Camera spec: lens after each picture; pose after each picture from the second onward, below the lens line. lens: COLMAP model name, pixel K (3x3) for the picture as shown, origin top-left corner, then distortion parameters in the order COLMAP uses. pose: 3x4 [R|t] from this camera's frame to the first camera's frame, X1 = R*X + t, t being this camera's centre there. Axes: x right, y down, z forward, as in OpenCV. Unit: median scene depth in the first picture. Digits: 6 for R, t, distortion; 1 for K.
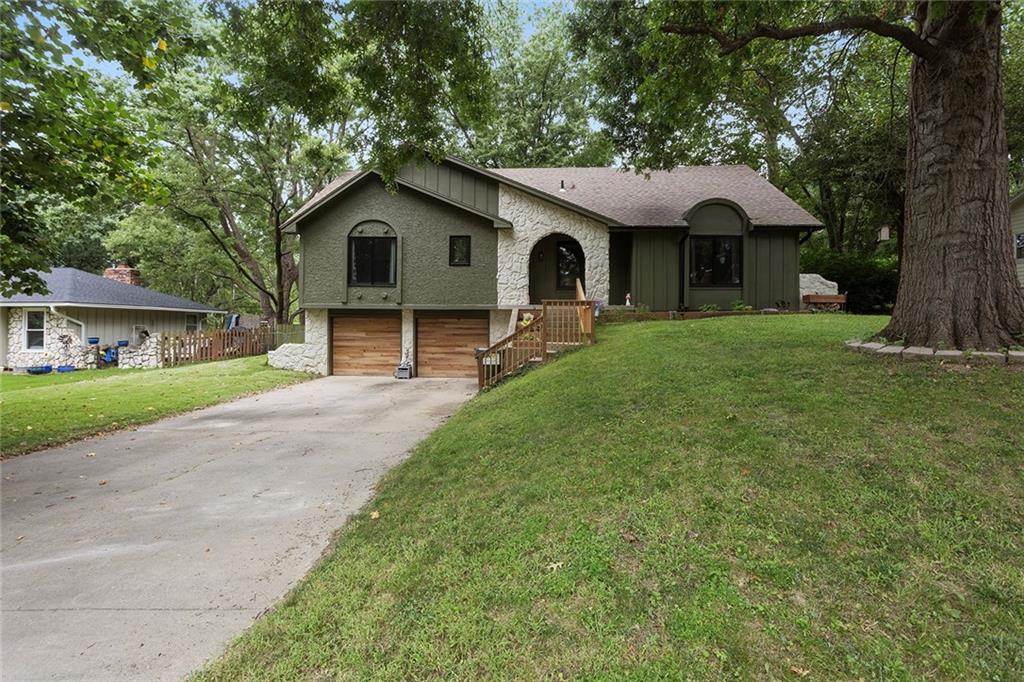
lens RADIAL K [[504.8, 0, 511.3], [0, 504.8, 334.5], [0, 0, 1]] dist [0.006706, 0.000658]
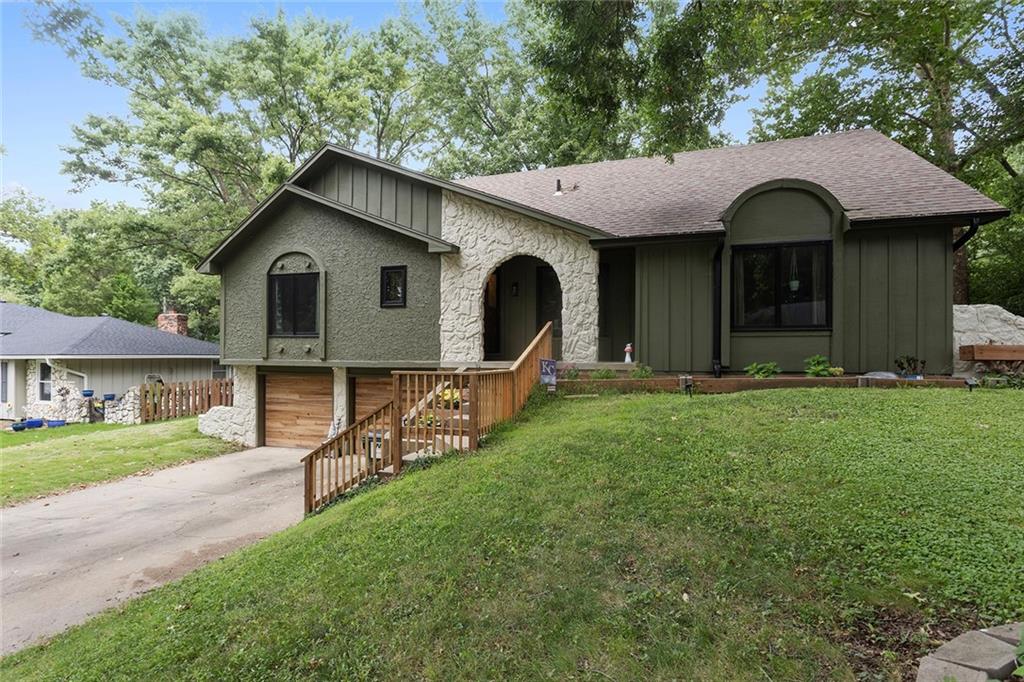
lens RADIAL K [[504.8, 0, 513.6], [0, 504.8, 349.2], [0, 0, 1]] dist [0.006706, 0.000658]
pose [[0.959453, -0.005891, -0.281807, 0.269597], [-0.000534, 0.999742, -0.022719, -0.059258], [0.281868, 0.021949, 0.959202, 0.349782]]
